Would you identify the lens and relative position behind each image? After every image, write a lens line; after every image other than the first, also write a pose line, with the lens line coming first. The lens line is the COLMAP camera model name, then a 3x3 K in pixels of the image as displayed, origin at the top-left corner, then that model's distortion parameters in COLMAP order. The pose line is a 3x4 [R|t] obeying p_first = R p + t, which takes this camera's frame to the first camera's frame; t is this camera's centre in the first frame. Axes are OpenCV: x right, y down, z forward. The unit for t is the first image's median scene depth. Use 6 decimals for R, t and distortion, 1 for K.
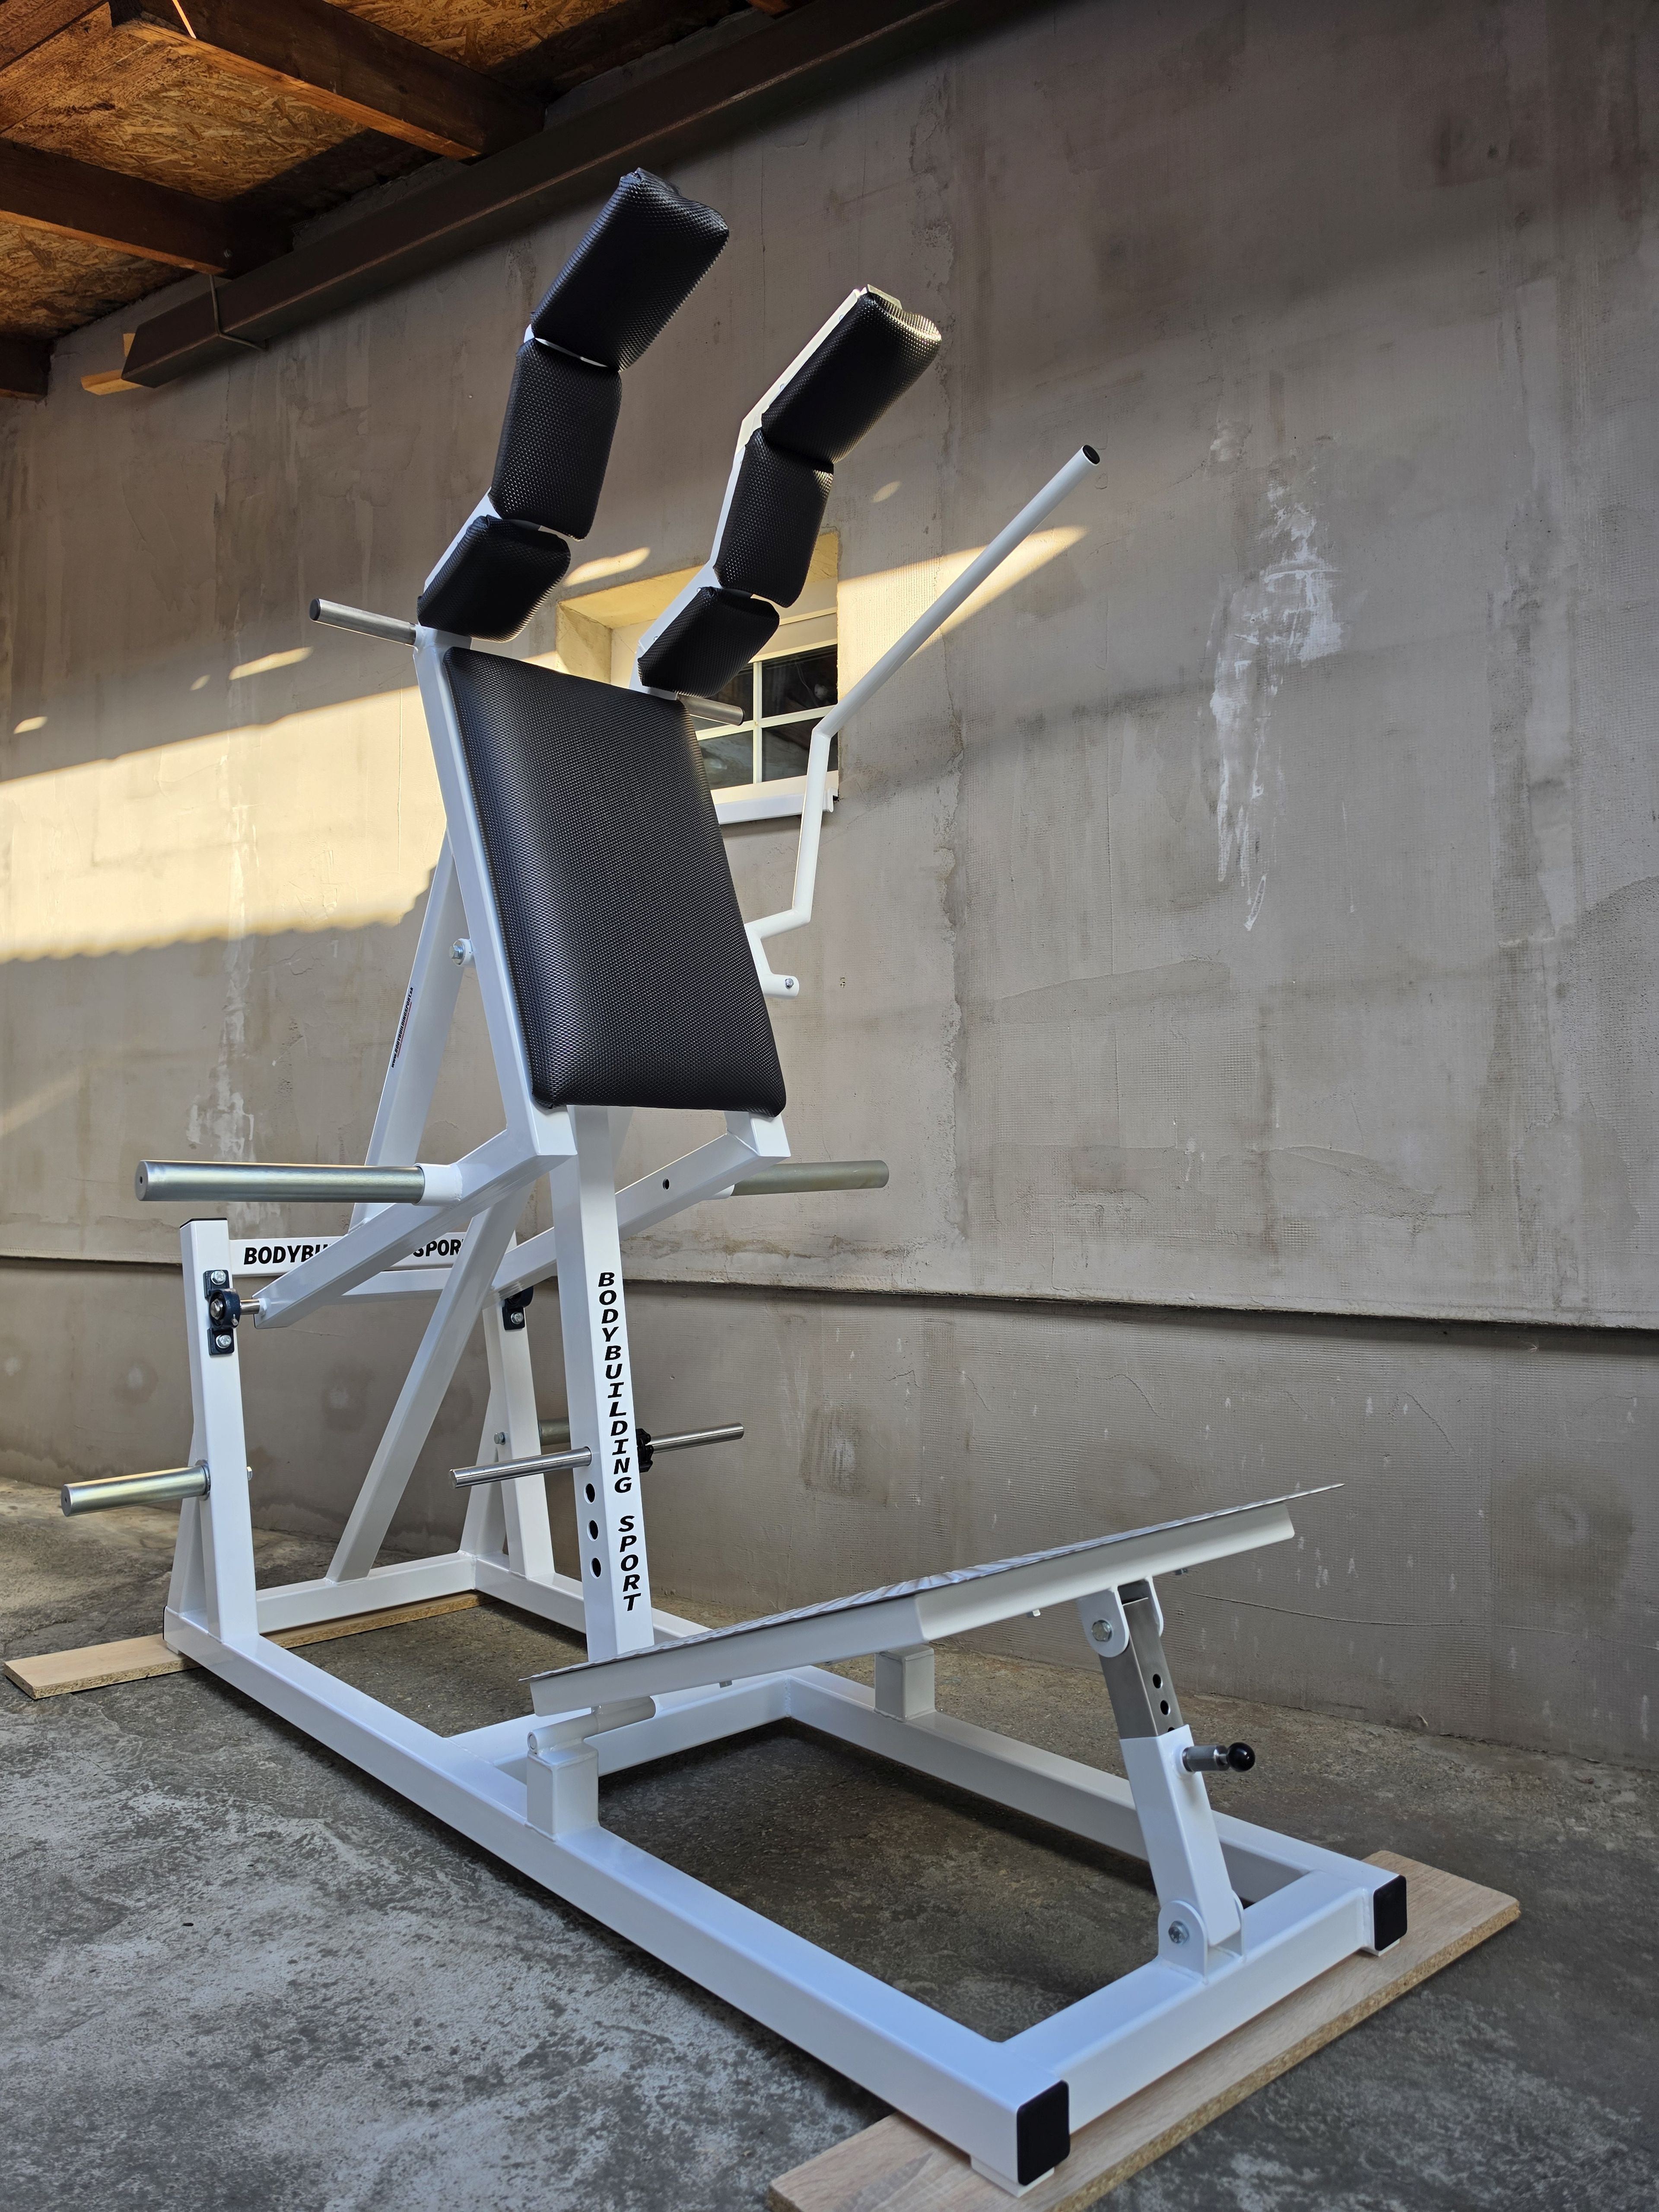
lens RADIAL K [[1527.2, 0, 835.9], [0, 1527.2, 1114.6], [0, 0, 1]] dist [0.062381, -0.079412]
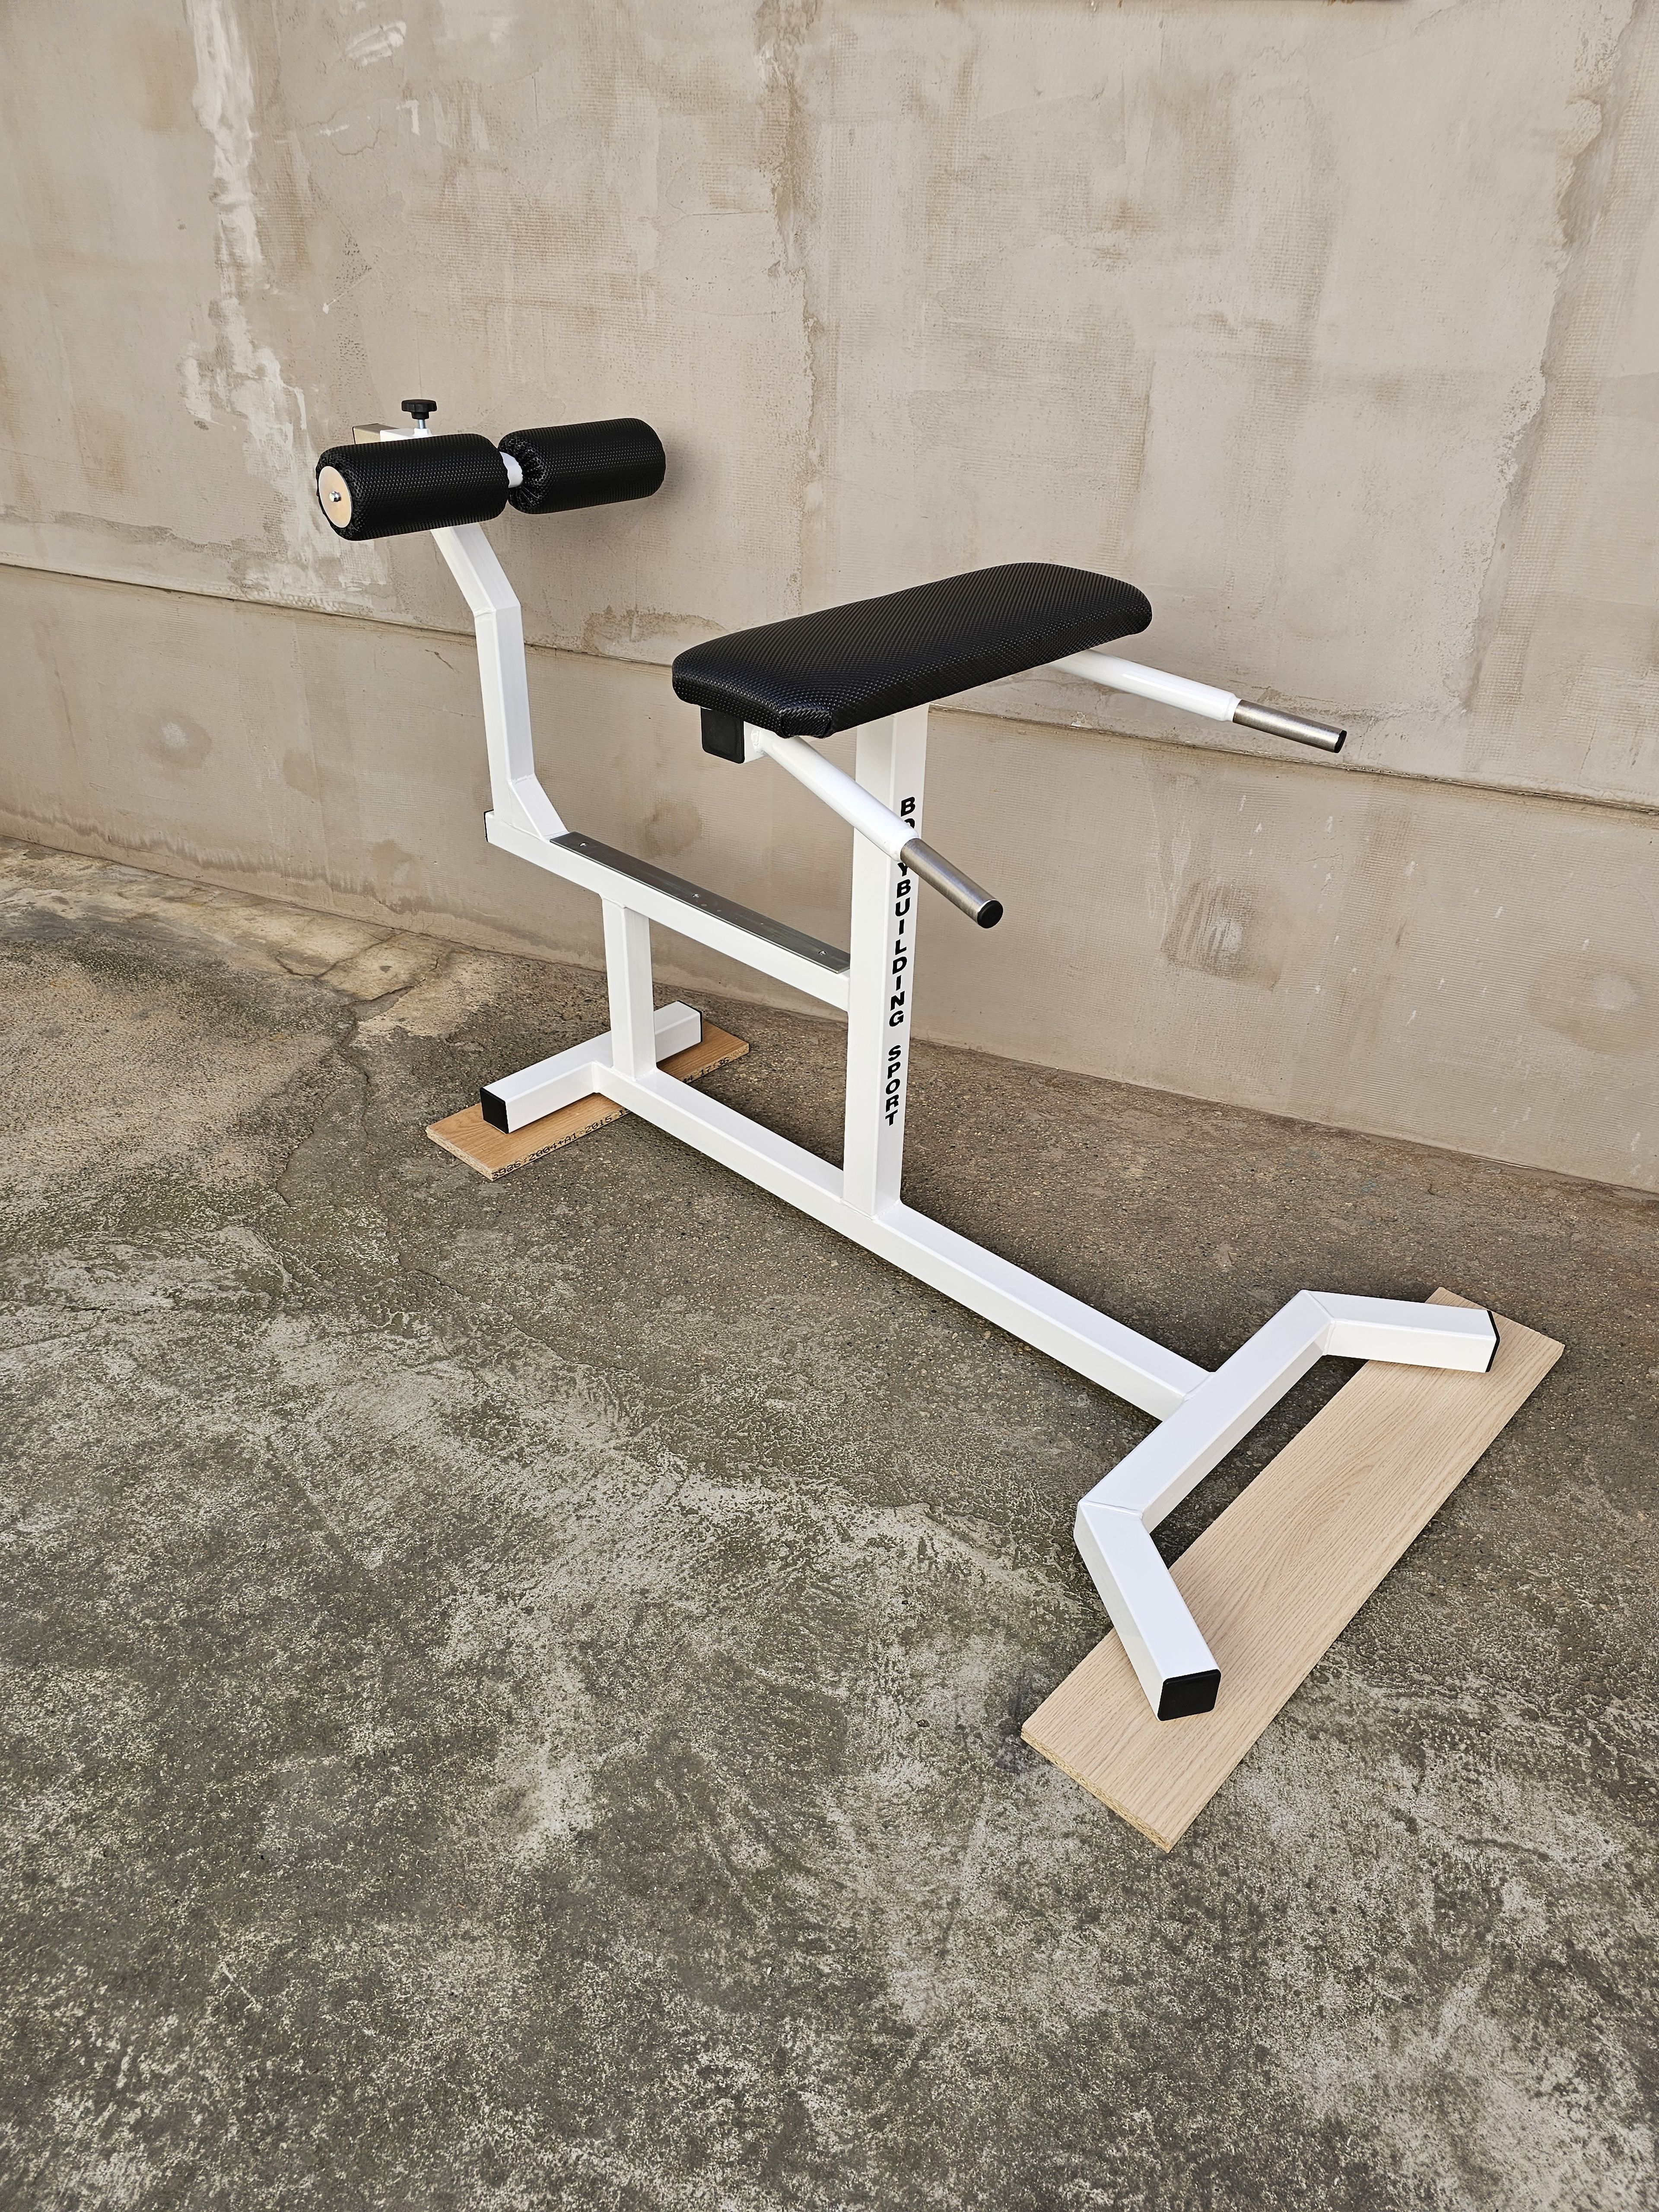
lens RADIAL K [[1479.5, 0, 866.8], [0, 1479.5, 1113.1], [0, 0, 1]] dist [0.048219, -0.043476]
pose [[0.982005, -0.069996, 0.175403, -0.406001], [-0.044257, 0.817620, 0.574055, -0.195482], [-0.183594, -0.571488, 0.799809, 0.352197]]
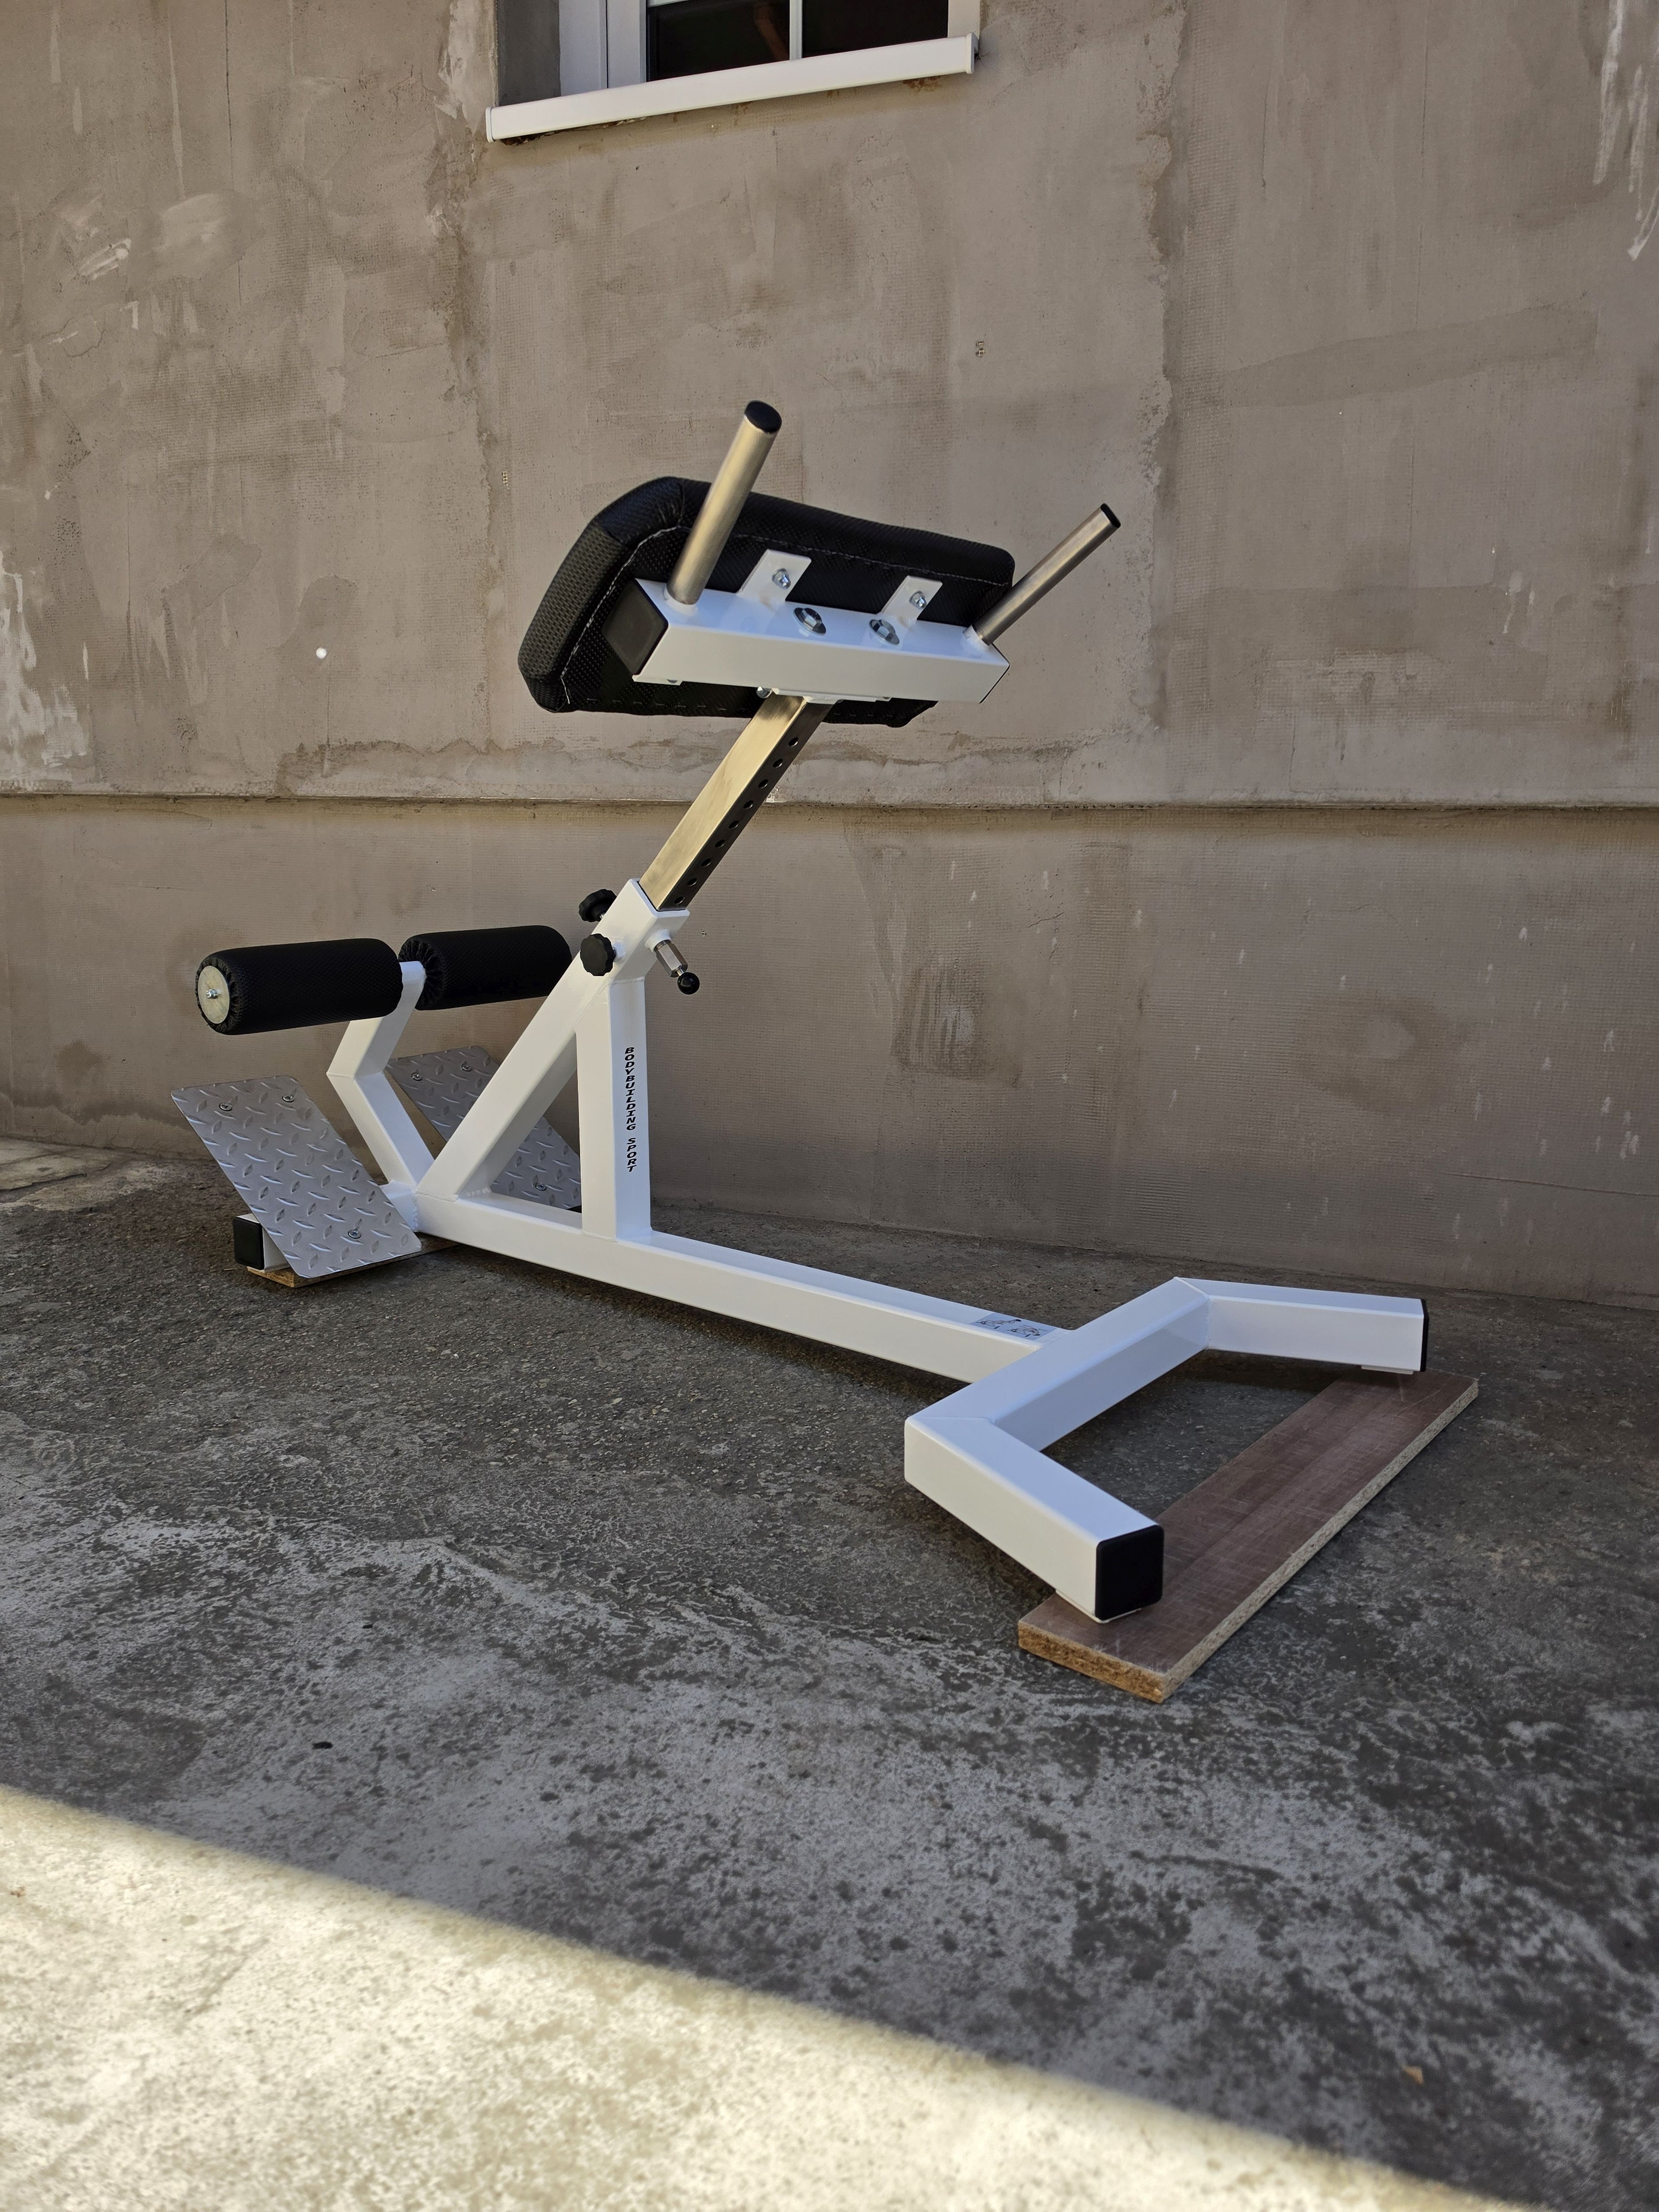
lens RADIAL K [[1527.2, 0, 847.6], [0, 1527.2, 1088.8], [0, 0, 1]] dist [0.062381, -0.079412]
pose [[0.980547, -0.025330, 0.194643, -0.230726], [-0.018049, 0.975801, 0.217912, 0.102254], [-0.195452, -0.217187, 0.956362, 0.313860]]
